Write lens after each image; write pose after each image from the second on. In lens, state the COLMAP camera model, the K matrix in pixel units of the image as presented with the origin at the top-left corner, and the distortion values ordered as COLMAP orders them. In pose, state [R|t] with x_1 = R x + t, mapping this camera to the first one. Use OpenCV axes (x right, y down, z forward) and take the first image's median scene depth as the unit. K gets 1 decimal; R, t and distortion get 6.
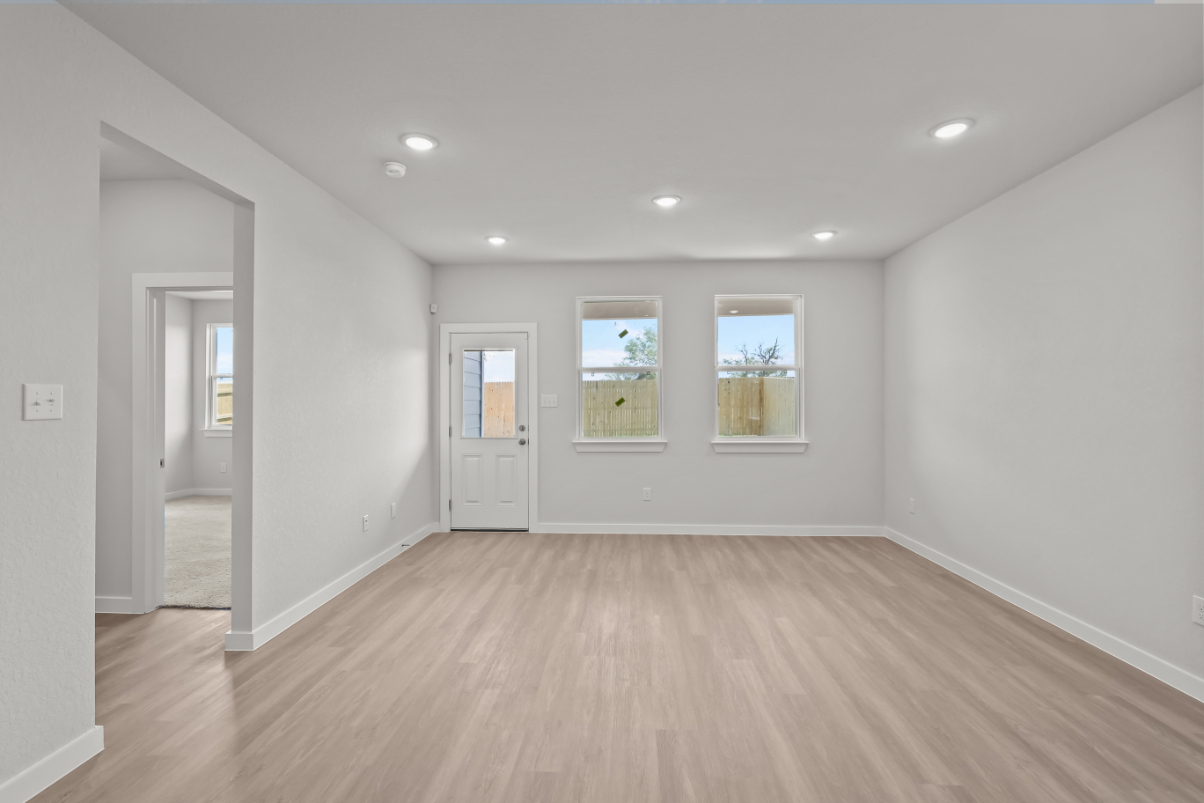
lens RADIAL K [[560.5, 0, 602.0], [0, 560.5, 401.5], [0, 0, 1]] dist [0.000356, 0.000377]
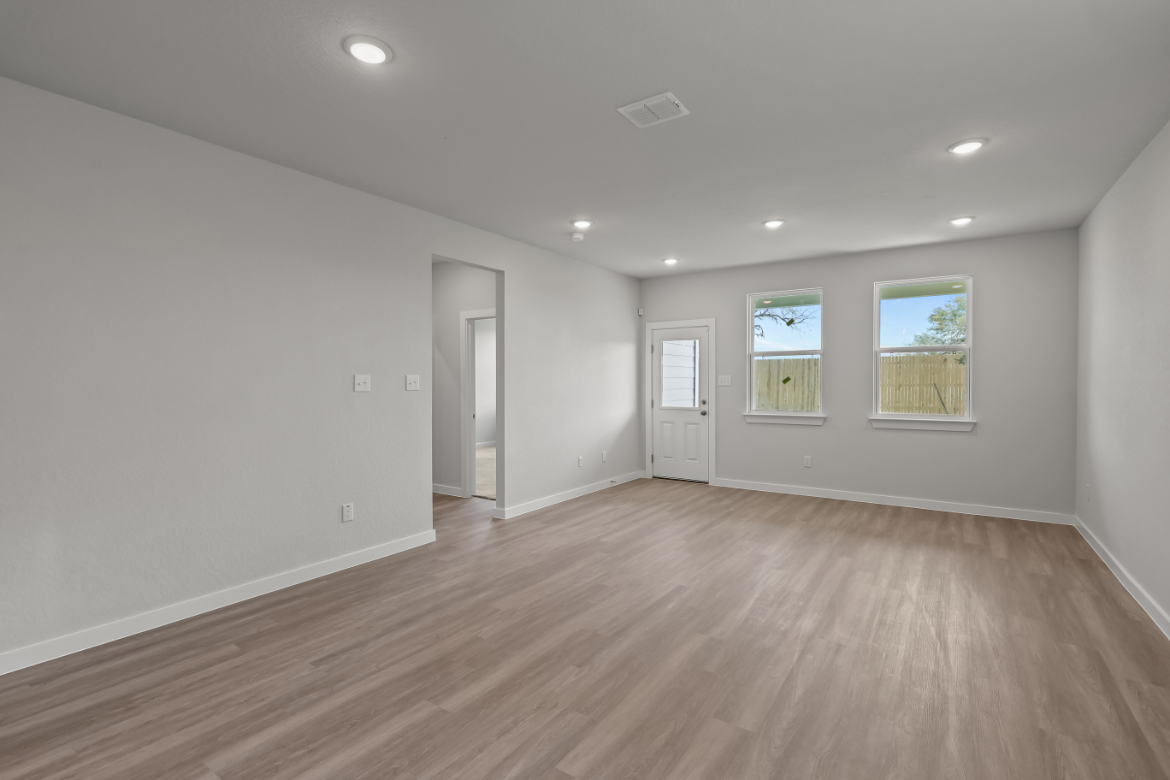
lens RADIAL K [[544.7, 0, 585.0], [0, 544.7, 390.0], [0, 0, 1]] dist [0.000356, 0.000377]
pose [[0.855234, 0.008839, -0.518167, 0.312114], [0.001842, 0.999796, 0.020095, -0.005736], [0.518239, -0.018140, 0.855043, -0.223481]]
